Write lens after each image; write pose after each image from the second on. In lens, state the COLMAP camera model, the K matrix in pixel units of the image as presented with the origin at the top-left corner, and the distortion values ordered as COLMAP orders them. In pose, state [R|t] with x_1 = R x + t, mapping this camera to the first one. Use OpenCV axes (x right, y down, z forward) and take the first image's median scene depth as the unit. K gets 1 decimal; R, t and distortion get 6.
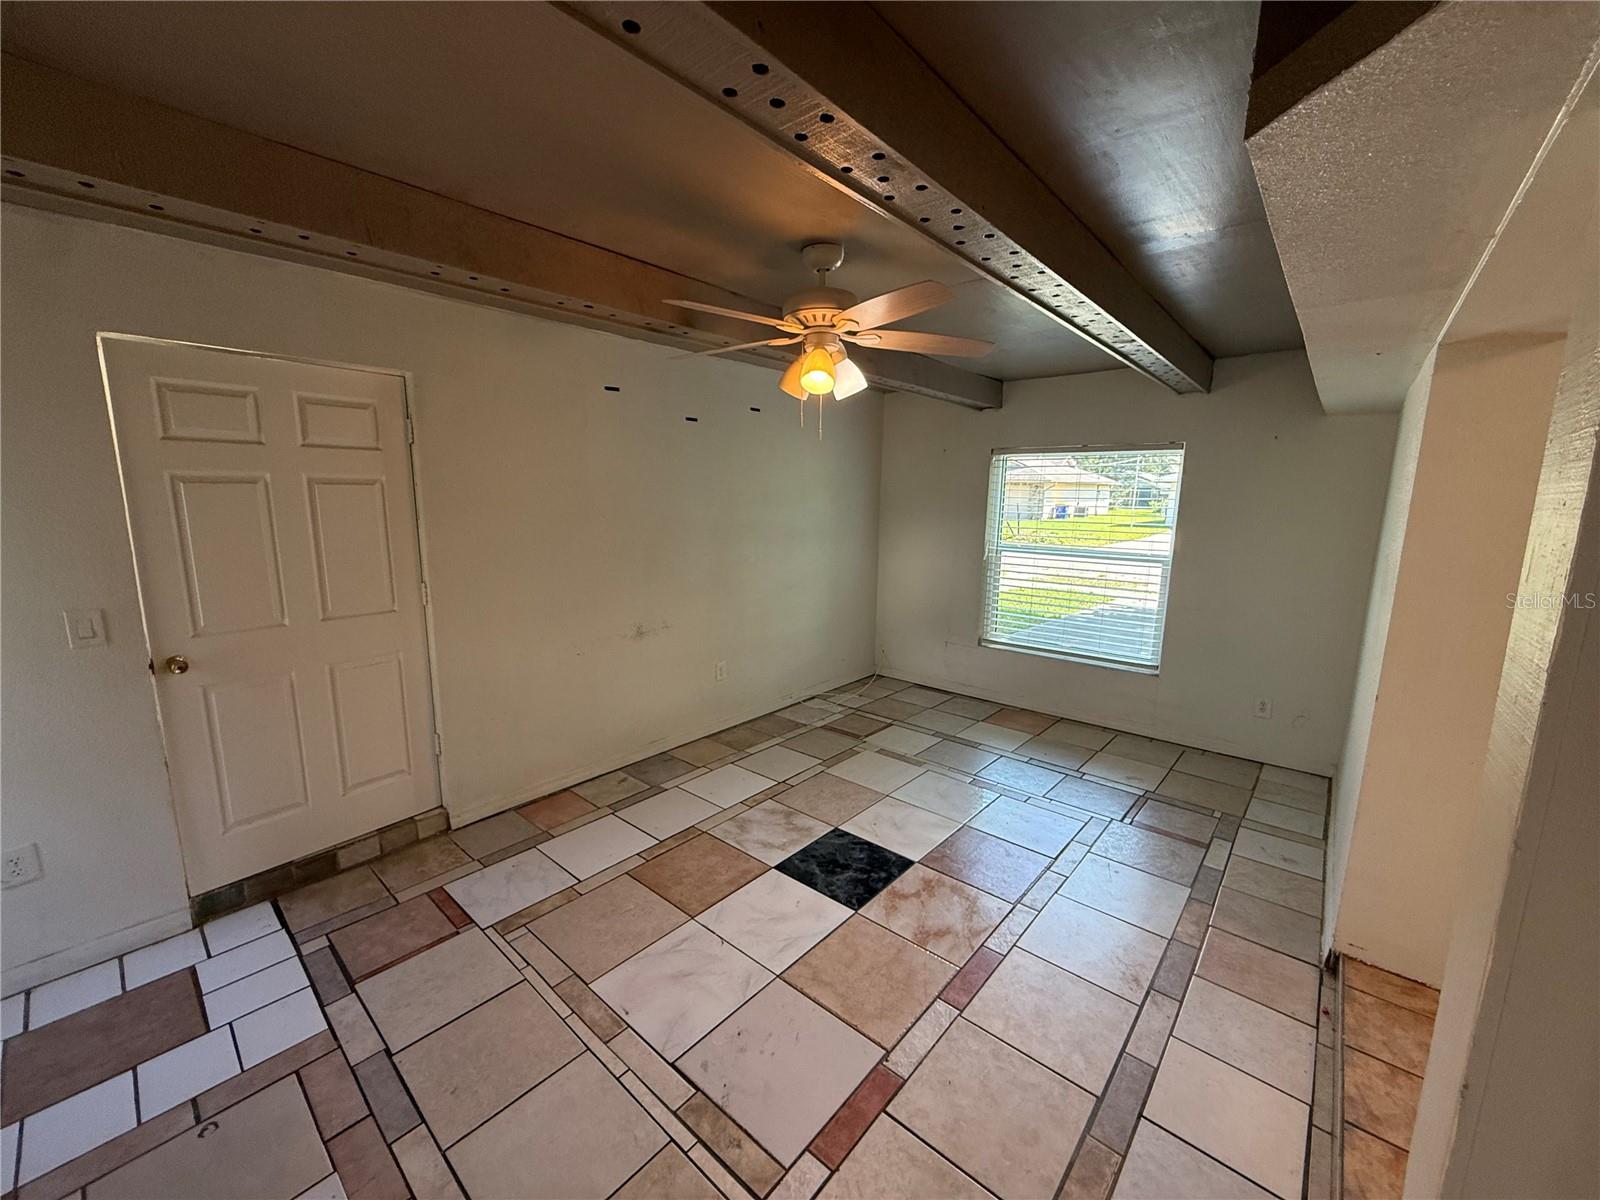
lens RADIAL K [[637.4, 0, 798.5], [0, 637.4, 598.4], [0, 0, 1]] dist [0.000605, 0.000440]
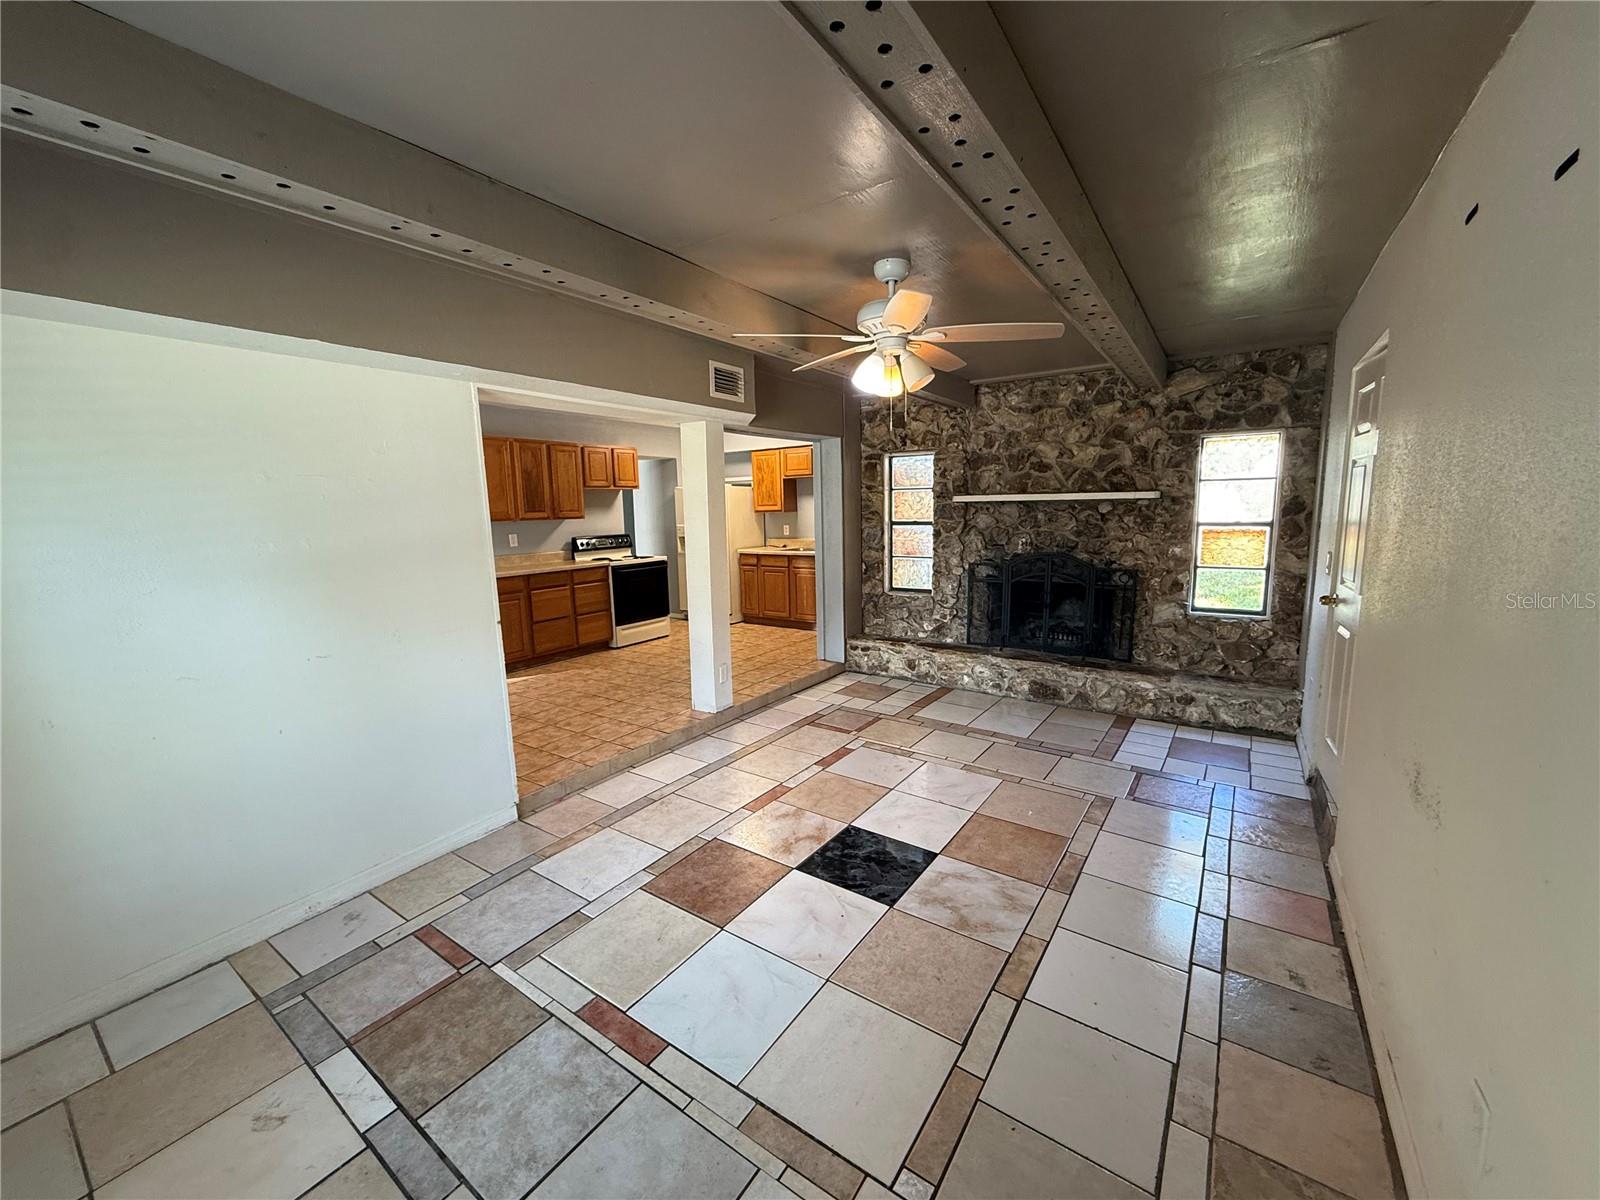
lens RADIAL K [[637.4, 0, 798.3], [0, 637.4, 600.6], [0, 0, 1]] dist [0.000605, 0.000440]
pose [[-0.994323, 0.024935, -0.103445, 0.275291], [-0.008405, 0.950715, 0.309953, -0.263546], [0.106075, 0.309063, -0.945108, 1.823635]]
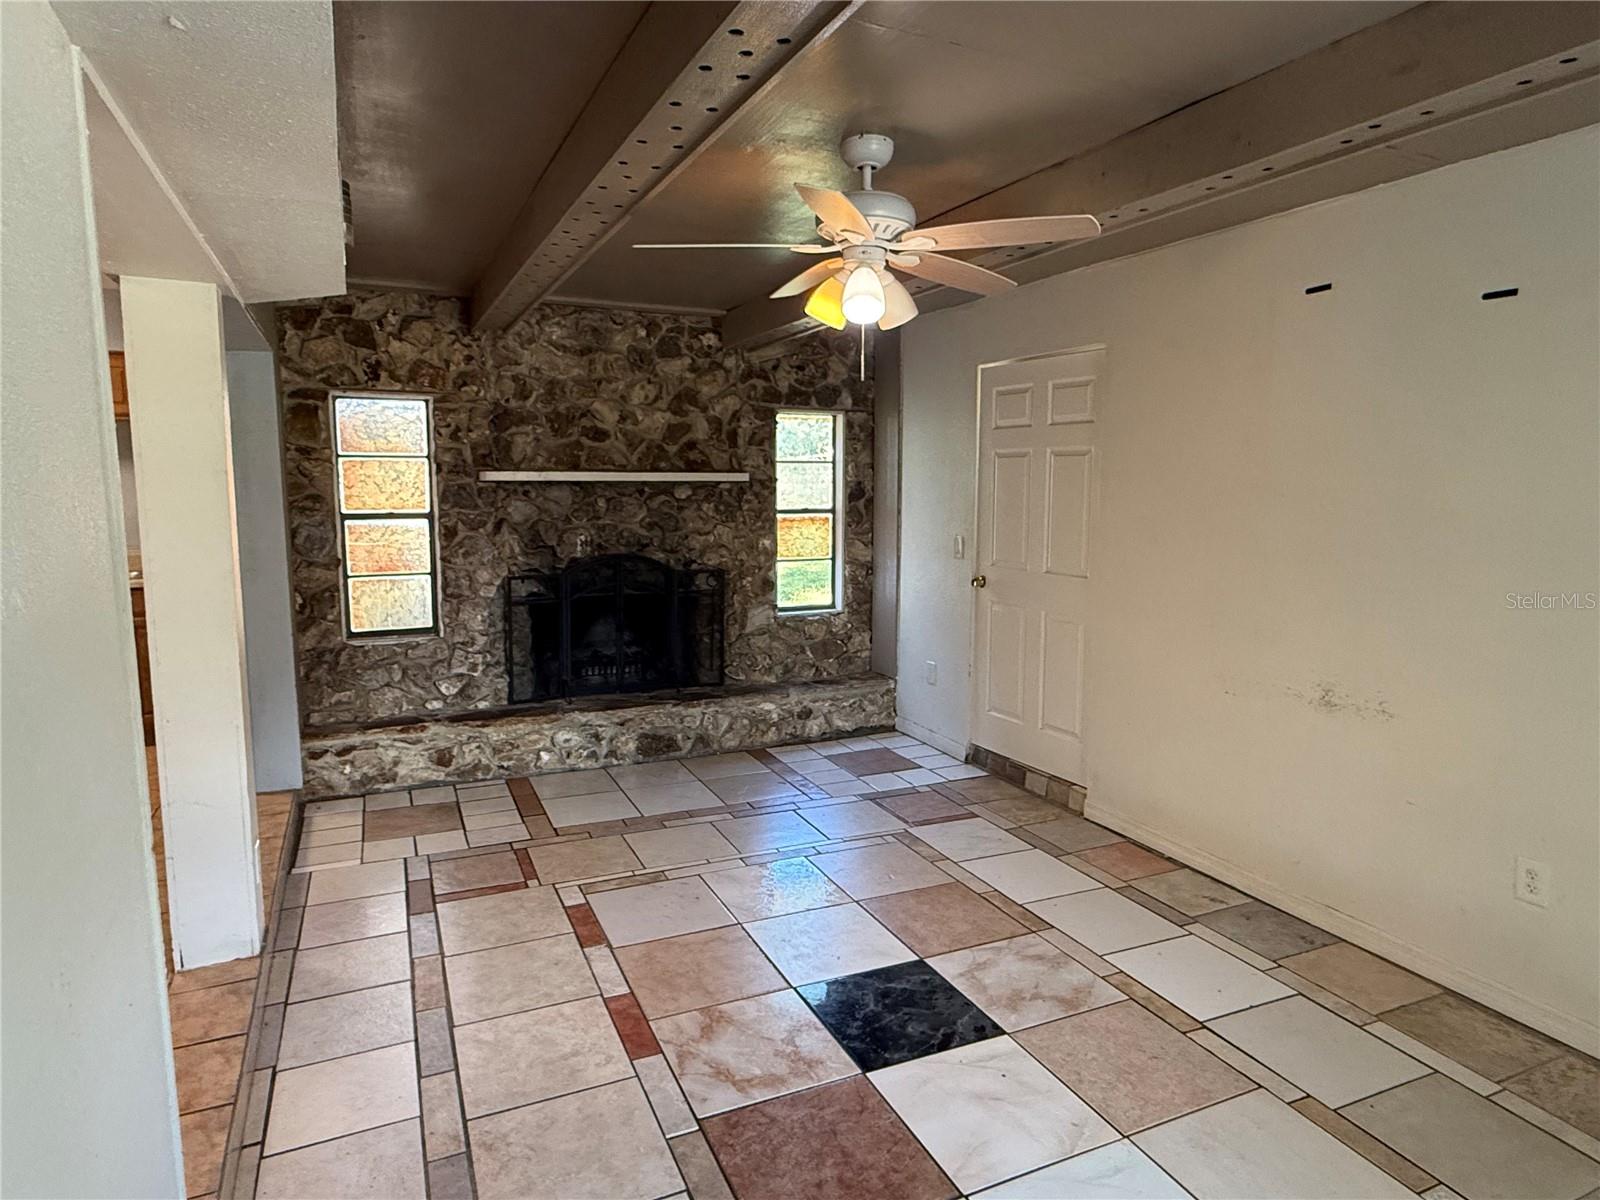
lens RADIAL K [[941.0, 0, 793.7], [0, 941.0, 593.8], [0, 0, 1]] dist [0.004914, -0.001671]
pose [[-0.417008, 0.100954, -0.903279, 0.973718], [-0.158580, 0.970488, 0.181676, -0.161850], [0.894962, 0.219002, -0.388692, 1.216962]]
